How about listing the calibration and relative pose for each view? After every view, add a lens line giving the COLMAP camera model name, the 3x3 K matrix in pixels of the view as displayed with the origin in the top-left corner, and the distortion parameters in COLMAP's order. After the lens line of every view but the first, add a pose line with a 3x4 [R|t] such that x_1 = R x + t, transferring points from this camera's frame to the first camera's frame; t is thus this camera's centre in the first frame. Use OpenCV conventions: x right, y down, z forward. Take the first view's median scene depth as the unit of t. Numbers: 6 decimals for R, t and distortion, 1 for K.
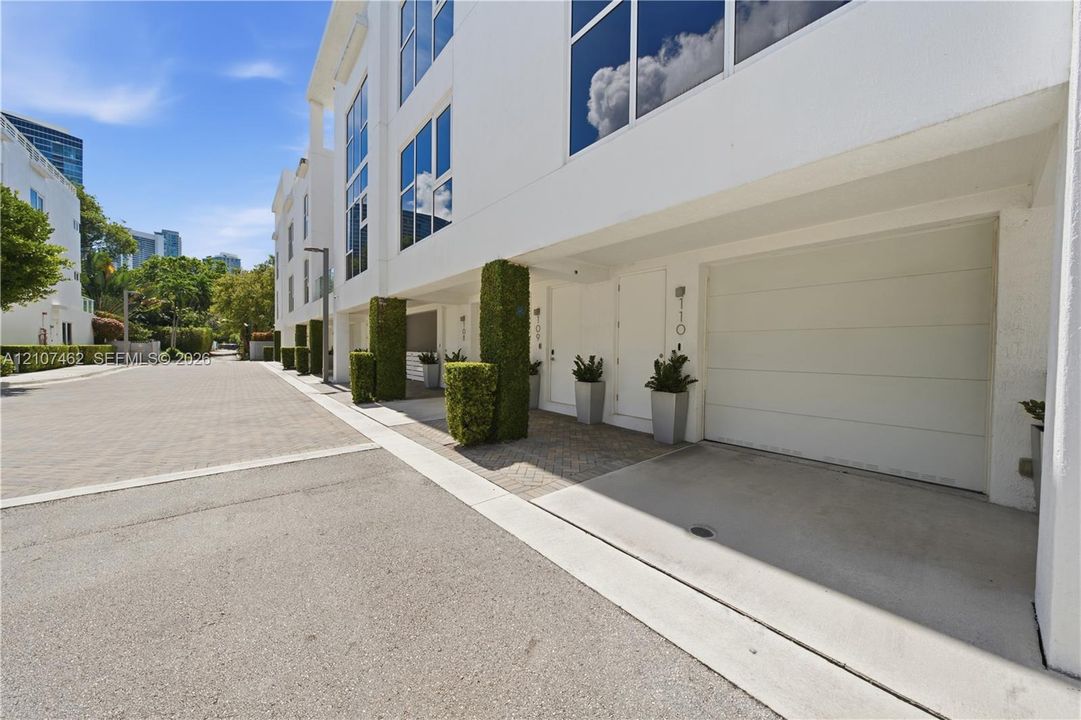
lens RADIAL K [[368.1, 0, 536.3], [0, 368.1, 355.4], [0, 0, 1]] dist [-0.005805, -0.000061]
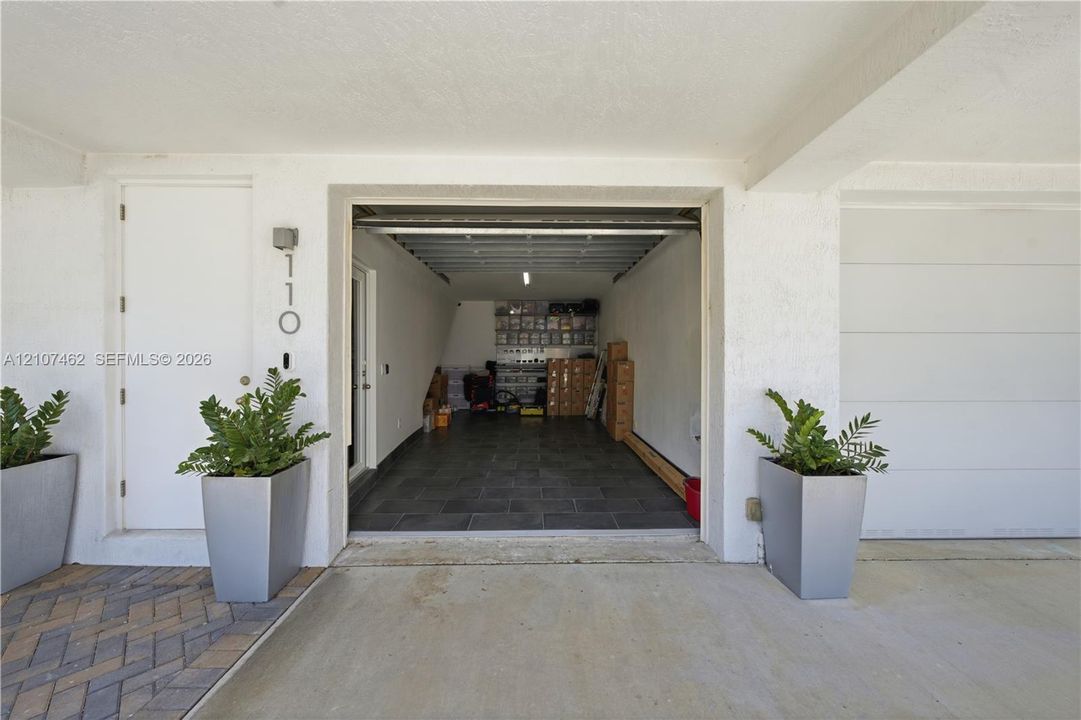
lens RADIAL K [[368.1, 0, 537.9], [0, 368.1, 356.7], [0, 0, 1]] dist [-0.005805, -0.000061]
pose [[0.630304, -0.009570, 0.776289, 0.238897], [0.019605, 0.999801, -0.003593, -0.021250], [-0.776101, 0.017484, 0.630366, 0.486265]]
